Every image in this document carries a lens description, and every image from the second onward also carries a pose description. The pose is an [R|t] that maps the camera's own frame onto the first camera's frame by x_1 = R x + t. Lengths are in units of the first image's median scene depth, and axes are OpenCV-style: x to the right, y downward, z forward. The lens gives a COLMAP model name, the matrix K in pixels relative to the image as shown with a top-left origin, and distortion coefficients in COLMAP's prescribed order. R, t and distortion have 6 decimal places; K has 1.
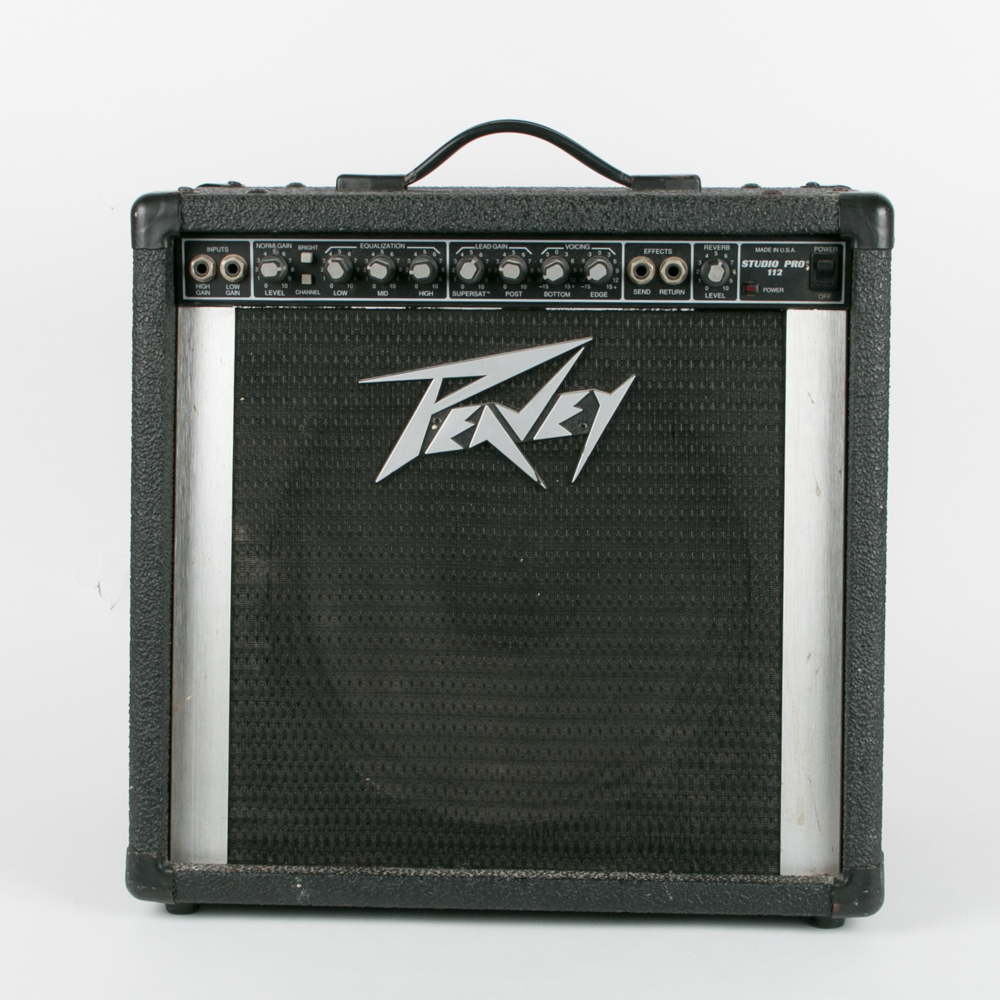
lens RADIAL K [[1975.6, 0, 500.0], [0, 1975.6, 500.0], [0, 0, 1]] dist [-0.058007, -0.148437]
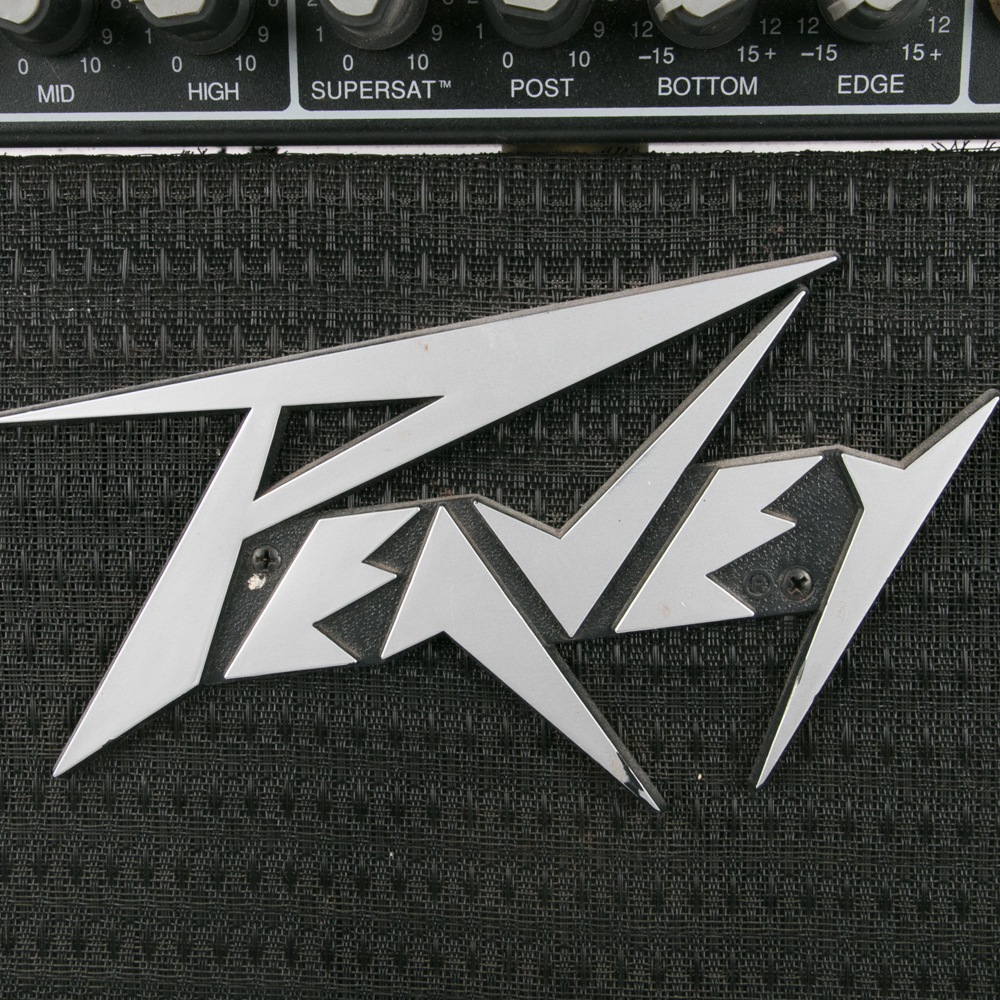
lens RADIAL K [[1831.8, 0, 500.0], [0, 1831.8, 500.0], [0, 0, 1]] dist [0.029804, 0.140322]
pose [[0.999914, -0.003289, -0.012683, 0.004360], [0.003505, 0.999849, 0.017026, -0.053045], [0.012625, -0.017069, 0.999775, 0.746912]]
